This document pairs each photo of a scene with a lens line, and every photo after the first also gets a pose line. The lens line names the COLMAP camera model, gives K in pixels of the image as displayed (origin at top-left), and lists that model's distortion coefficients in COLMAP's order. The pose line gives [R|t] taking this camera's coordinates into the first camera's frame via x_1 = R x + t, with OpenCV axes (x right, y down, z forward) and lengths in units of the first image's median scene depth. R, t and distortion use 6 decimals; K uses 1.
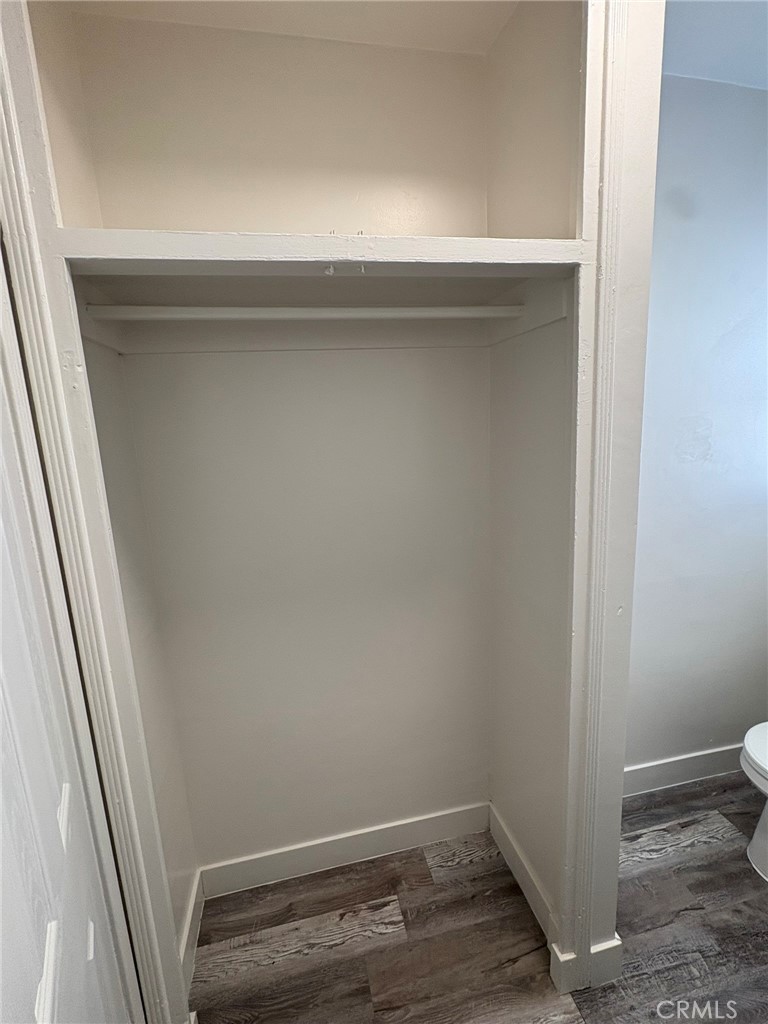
lens RADIAL K [[473.1, 0, 384.9], [0, 473.1, 513.5], [0, 0, 1]] dist [0.001936, -0.000602]
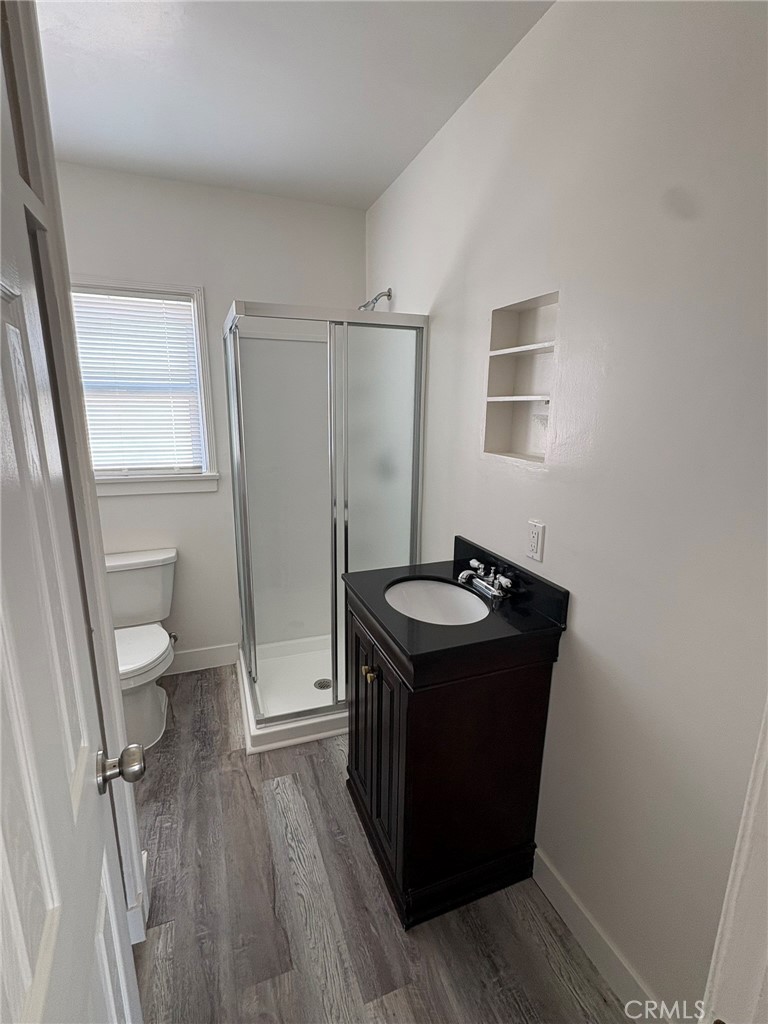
lens RADIAL K [[473.1, 0, 383.5], [0, 473.1, 513.0], [0, 0, 1]] dist [0.001936, -0.000602]
pose [[-0.167937, -0.170084, 0.971014, -0.575530], [0.184766, 0.962117, 0.200481, -0.014550], [-0.968328, 0.213079, -0.130150, 0.411295]]
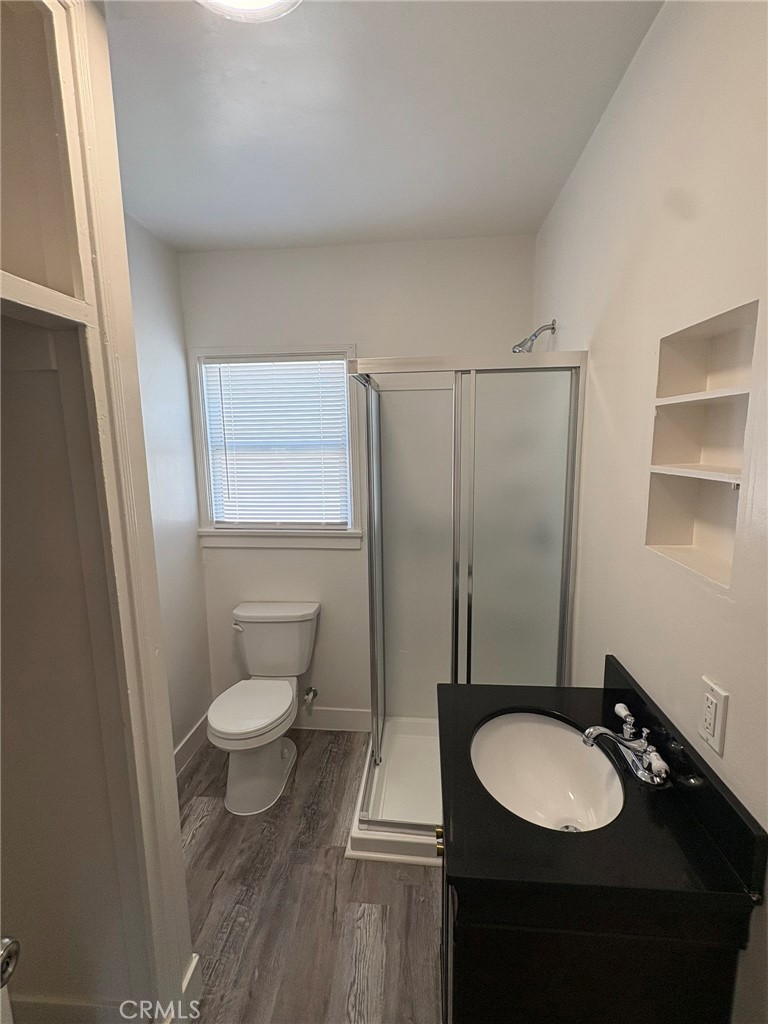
lens RADIAL K [[473.1, 0, 386.3], [0, 473.1, 512.7], [0, 0, 1]] dist [0.001936, -0.000602]
pose [[0.285098, -0.102039, 0.953052, -0.295019], [0.181704, 0.982041, 0.050787, -0.053618], [-0.941118, 0.158694, 0.298519, 0.122347]]
